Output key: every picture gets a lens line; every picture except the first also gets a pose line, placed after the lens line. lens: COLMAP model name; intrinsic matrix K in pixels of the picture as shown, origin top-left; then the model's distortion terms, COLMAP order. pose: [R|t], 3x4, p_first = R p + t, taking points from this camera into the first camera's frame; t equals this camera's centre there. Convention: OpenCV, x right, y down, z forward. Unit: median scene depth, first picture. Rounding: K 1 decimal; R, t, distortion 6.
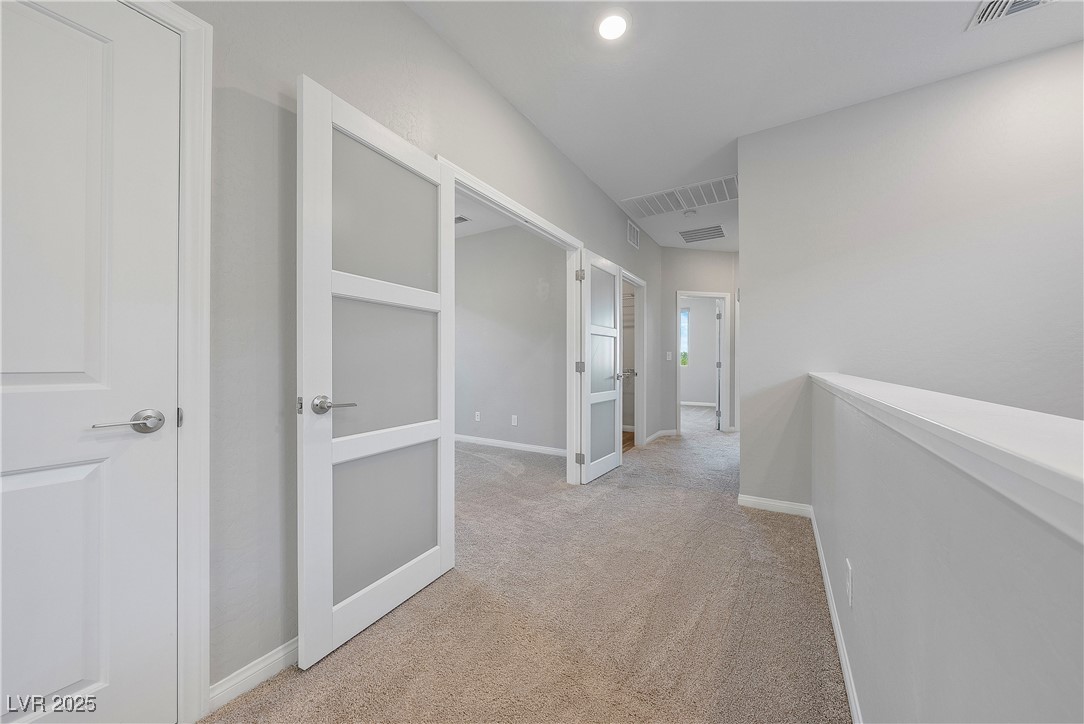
lens RADIAL K [[371.4, 0, 558.4], [0, 371.4, 363.3], [0, 0, 1]] dist [-0.003500, 0.000627]
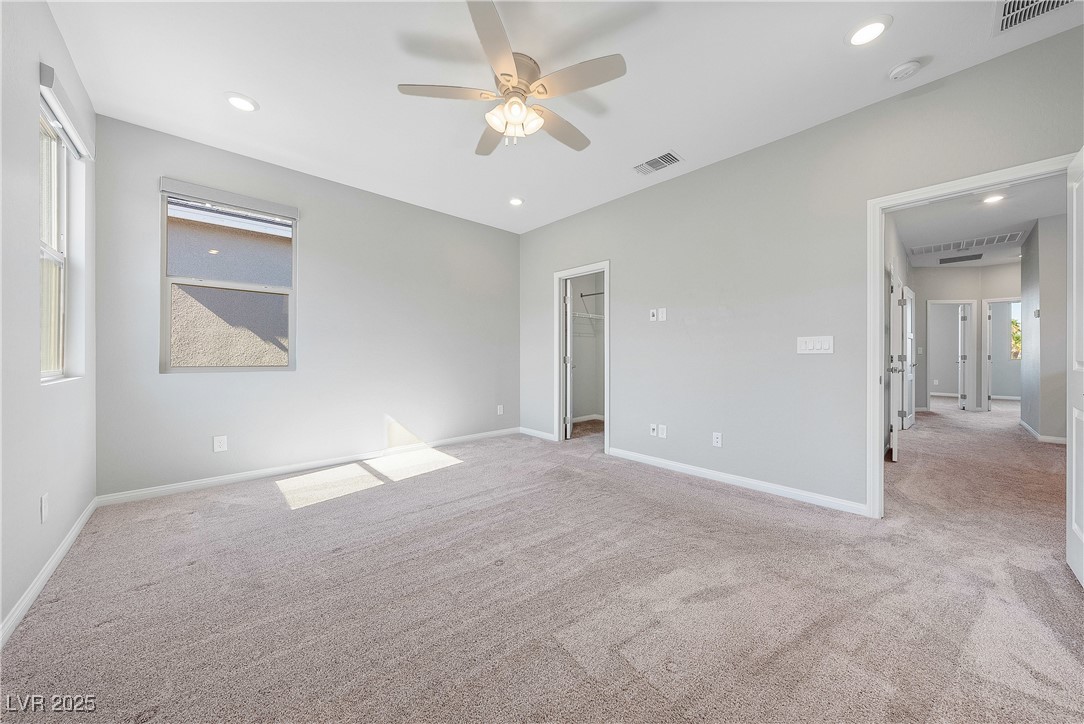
lens RADIAL K [[371.4, 0, 563.8], [0, 371.4, 358.8], [0, 0, 1]] dist [-0.003500, 0.000627]
pose [[0.965794, -0.000239, -0.259309, -0.545240], [0.000842, 0.999997, 0.002214, 0.004417], [0.259308, -0.002357, 0.965792, -0.550791]]
